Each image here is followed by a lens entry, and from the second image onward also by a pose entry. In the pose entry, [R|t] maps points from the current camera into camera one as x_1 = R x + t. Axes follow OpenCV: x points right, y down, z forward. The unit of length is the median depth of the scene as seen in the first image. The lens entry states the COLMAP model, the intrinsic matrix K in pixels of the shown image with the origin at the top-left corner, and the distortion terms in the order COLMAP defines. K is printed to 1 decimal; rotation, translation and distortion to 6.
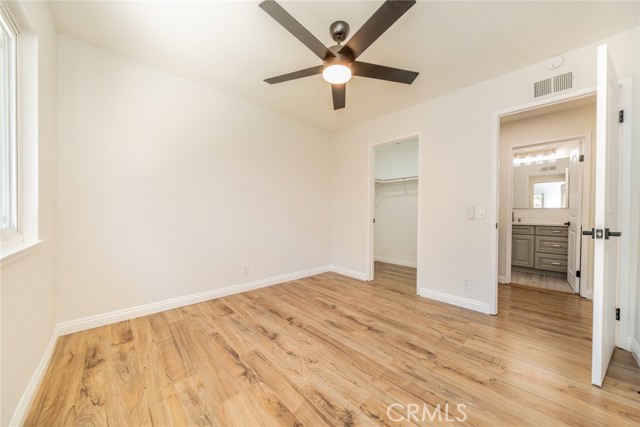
lens RADIAL K [[228.9, 0, 320.0], [0, 228.9, 213.5], [0, 0, 1]] dist [-0.001377, -0.000131]
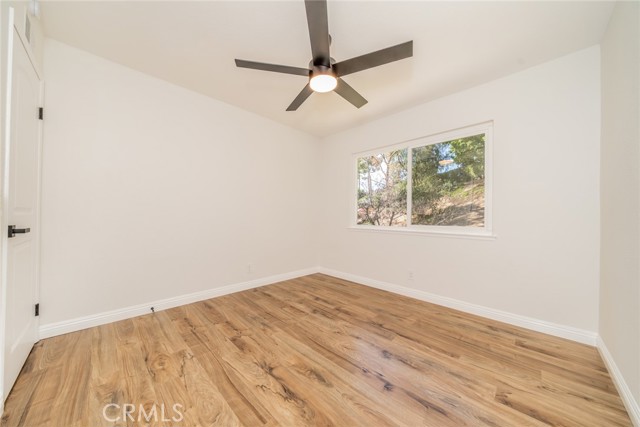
lens RADIAL K [[228.9, 0, 320.0], [0, 228.9, 213.5], [0, 0, 1]] dist [-0.001377, -0.000131]
pose [[-0.999139, -0.024828, -0.033234, 0.105417], [-0.024379, 0.999607, -0.013835, 0.002701], [0.033565, -0.013013, -0.999352, 1.952353]]
